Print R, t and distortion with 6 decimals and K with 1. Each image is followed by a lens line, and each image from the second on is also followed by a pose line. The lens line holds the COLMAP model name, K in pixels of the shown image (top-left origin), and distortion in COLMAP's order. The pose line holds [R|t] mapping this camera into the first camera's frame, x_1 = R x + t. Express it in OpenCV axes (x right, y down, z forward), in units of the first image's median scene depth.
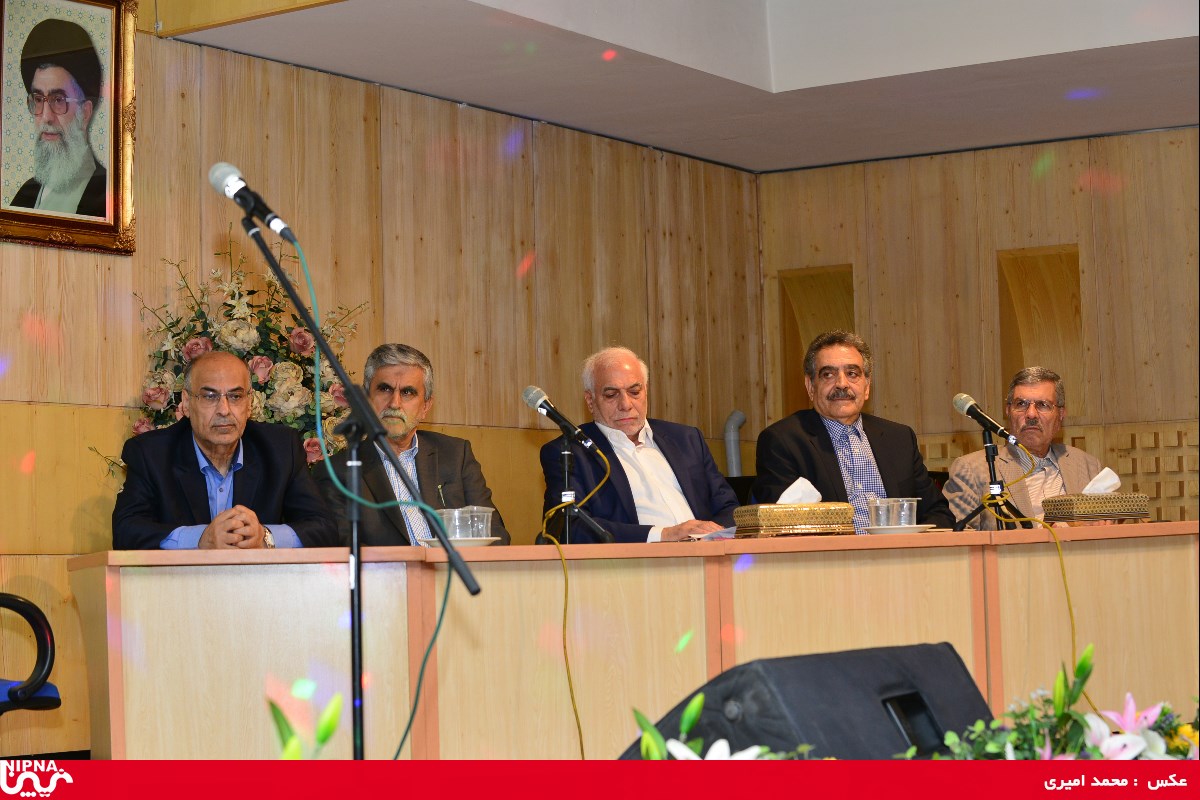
lens RADIAL K [[2428.3, 0, 599.3], [0, 2428.3, 398.8], [0, 0, 1]] dist [-0.350730, 0.000000]
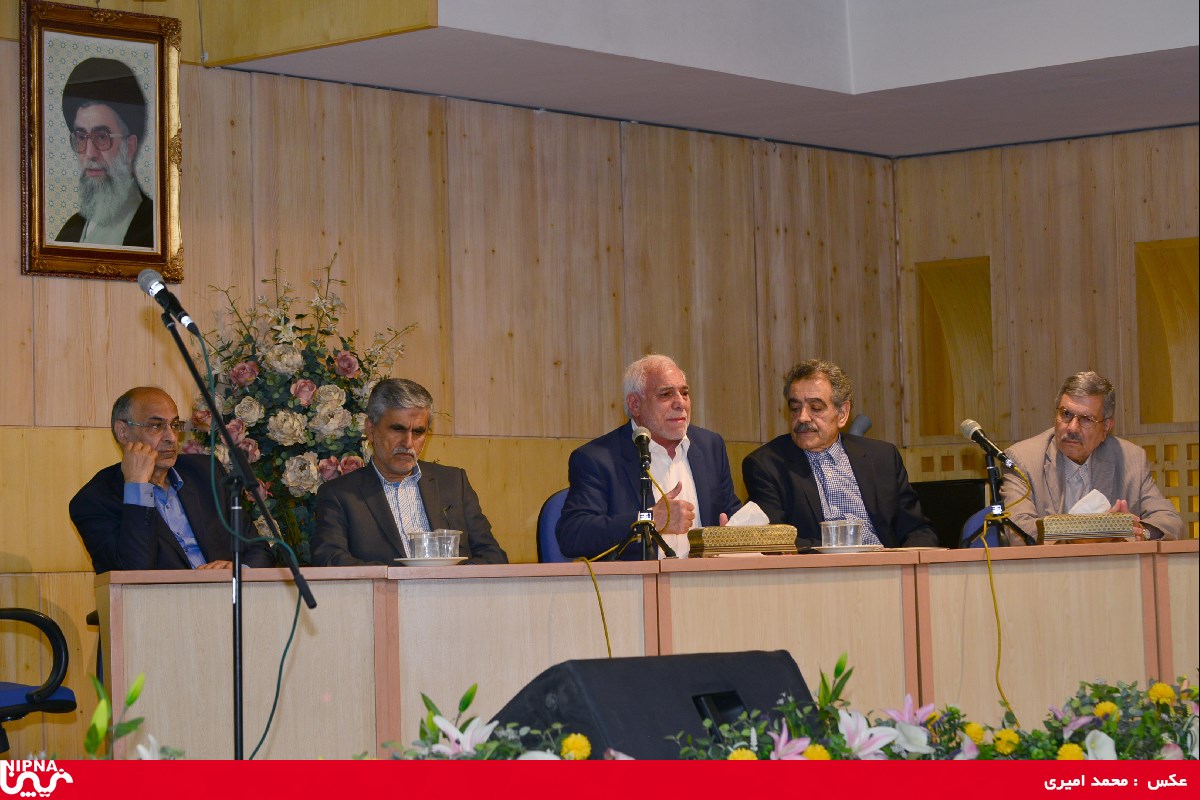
lens RADIAL K [[3041.0, 0, 601.2], [0, 3041.0, 405.8], [0, 0, 1]] dist [-0.219906, 0.000000]
pose [[0.994051, -0.006416, -0.108725, 0.121507], [0.007888, 0.999883, 0.013122, -0.021375], [0.108628, -0.013901, 0.993985, -0.269549]]
